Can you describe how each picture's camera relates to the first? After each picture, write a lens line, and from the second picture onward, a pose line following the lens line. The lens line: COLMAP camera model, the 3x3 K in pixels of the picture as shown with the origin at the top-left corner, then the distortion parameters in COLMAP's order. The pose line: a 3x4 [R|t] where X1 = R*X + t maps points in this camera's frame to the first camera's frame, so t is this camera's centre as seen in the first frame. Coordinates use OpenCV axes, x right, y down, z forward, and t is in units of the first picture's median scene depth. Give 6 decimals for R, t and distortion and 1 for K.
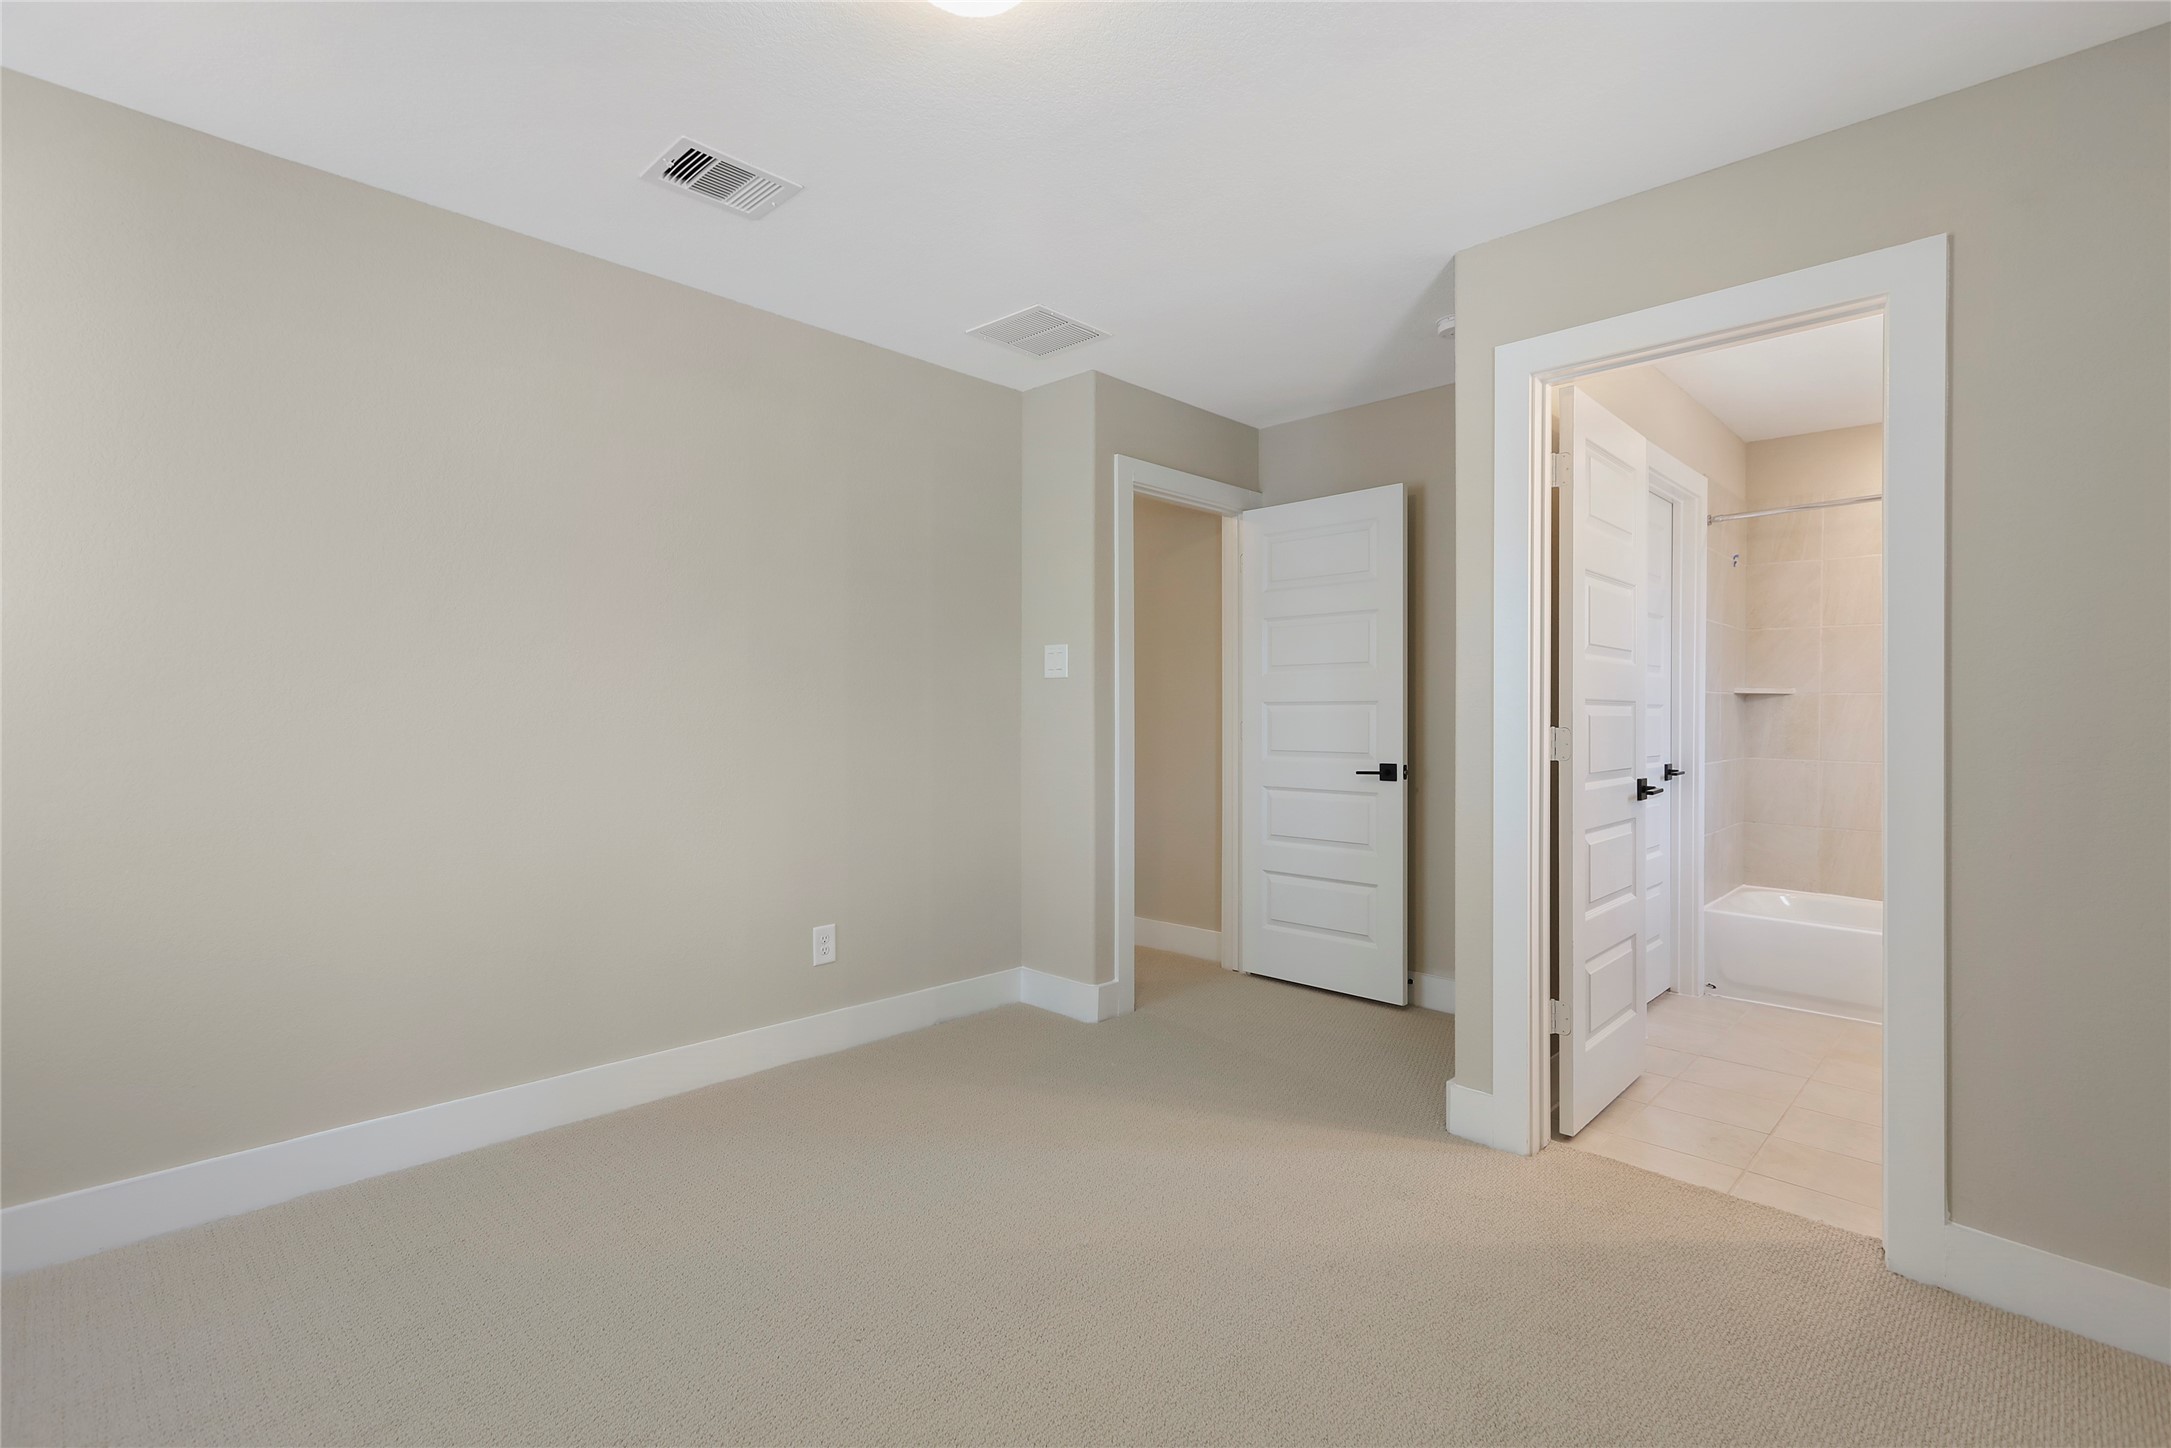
lens RADIAL K [[1011.1, 0, 1080.8], [0, 1011.1, 719.9], [0, 0, 1]] dist [0.001195, 0.003618]
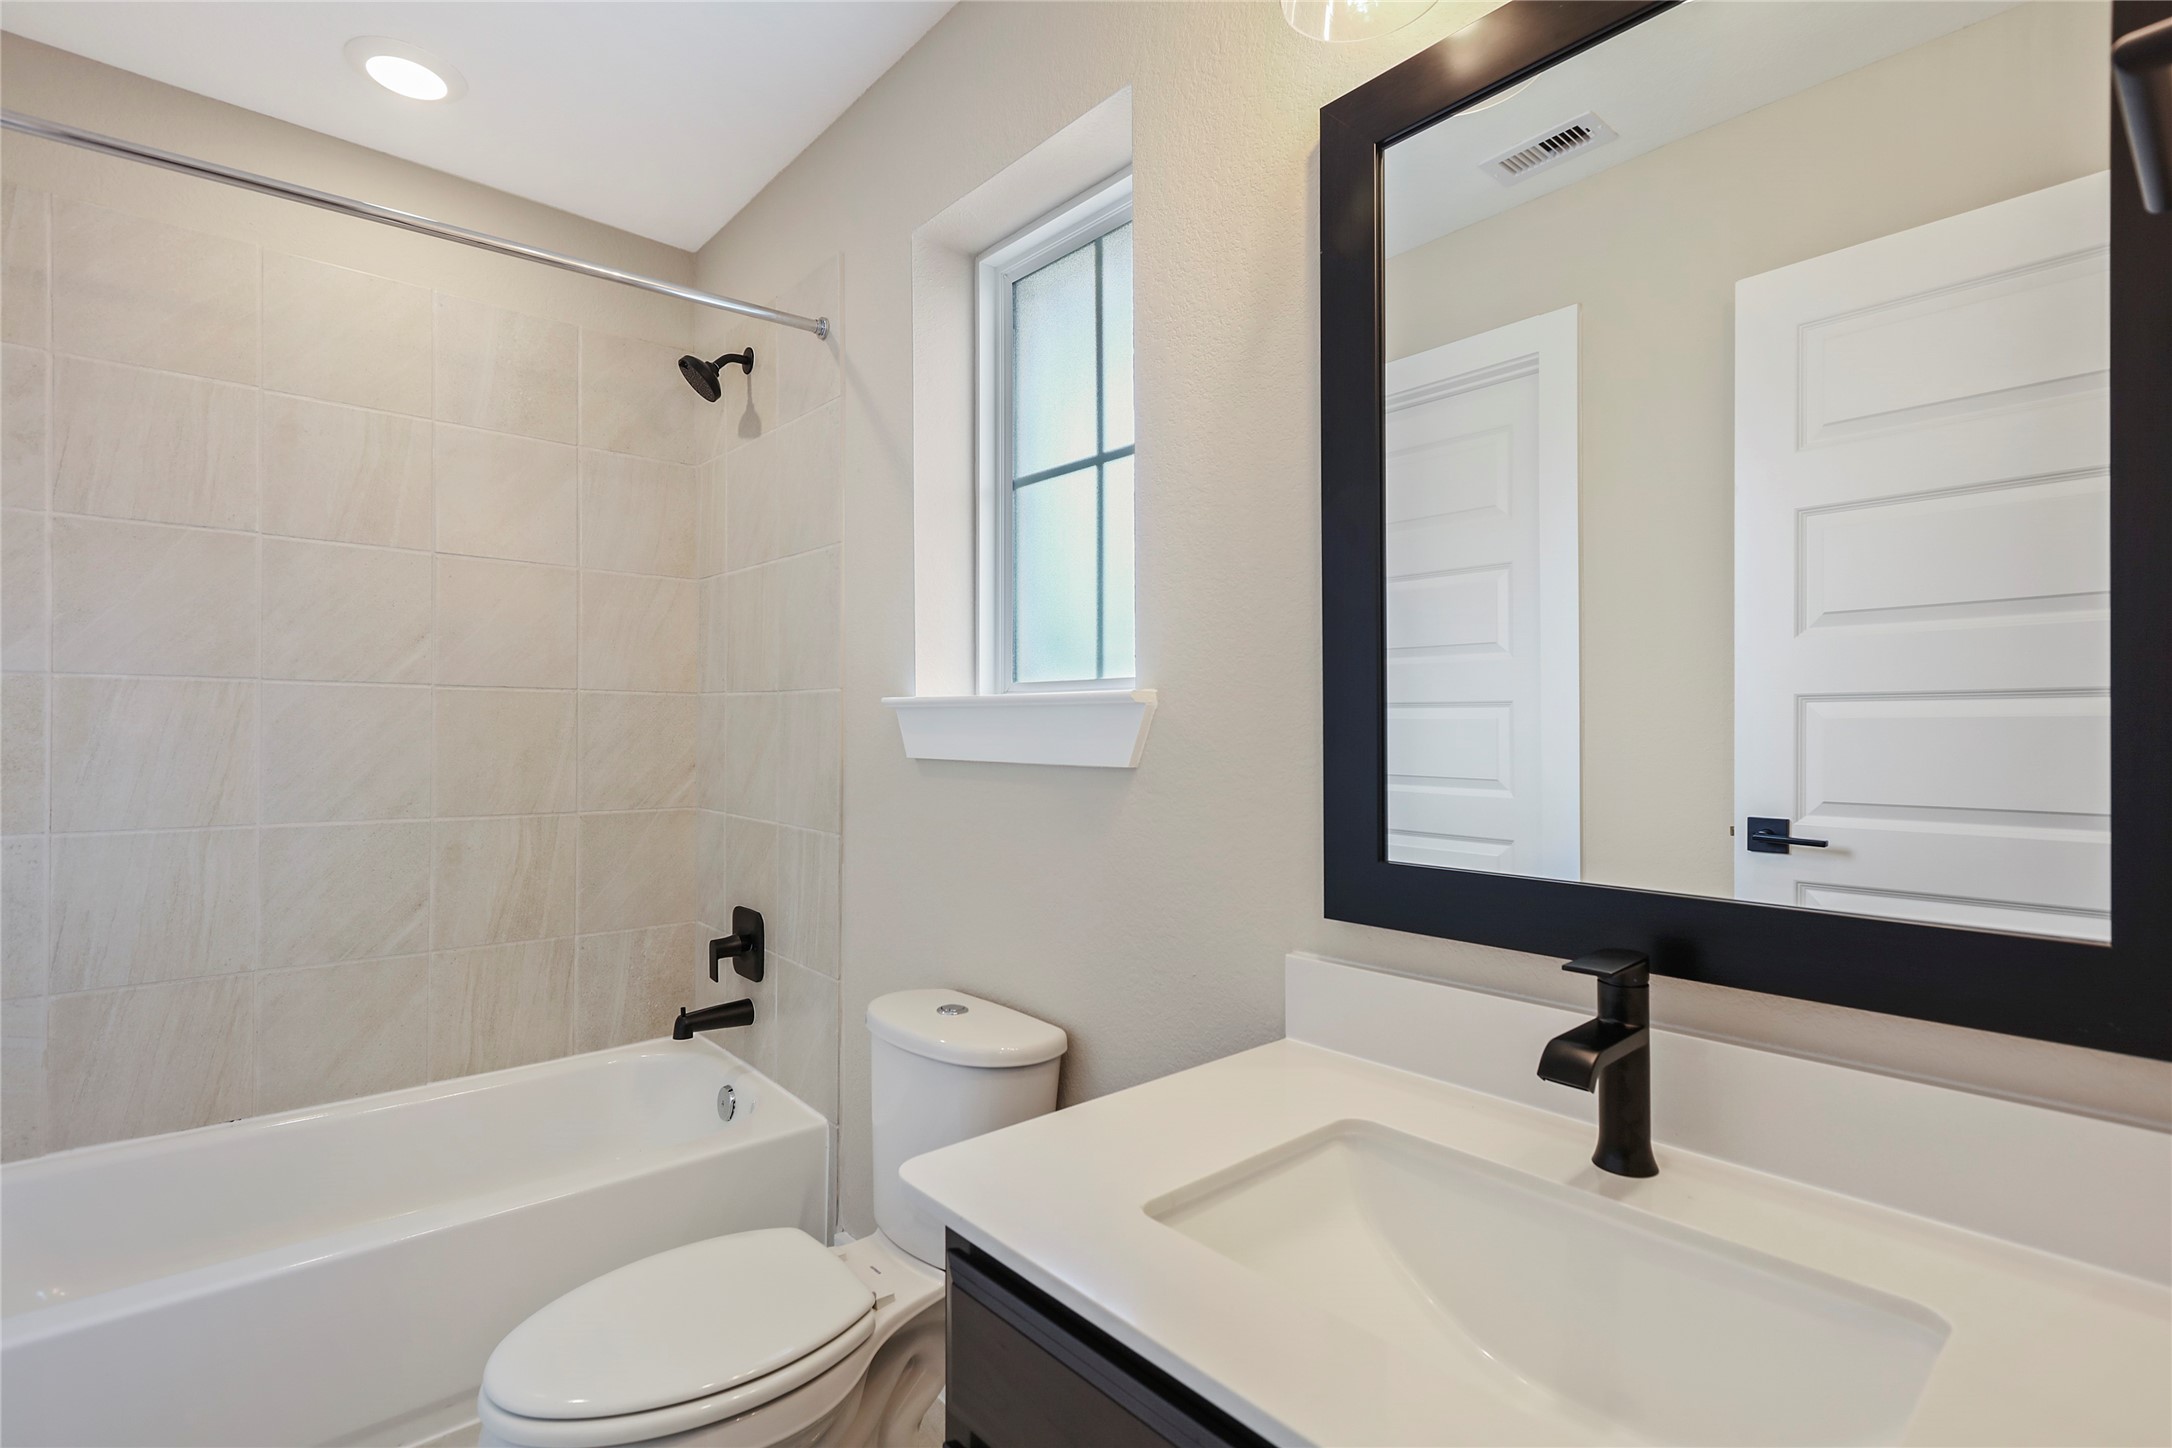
lens RADIAL K [[1011.6, 0, 1081.6], [0, 1011.6, 726.4], [0, 0, 1]] dist [0.001195, 0.003618]
pose [[0.149280, -0.001921, 0.988793, 0.385747], [0.009986, 0.999950, 0.000435, -0.001899], [-0.988745, 0.009810, 0.149292, 0.525136]]
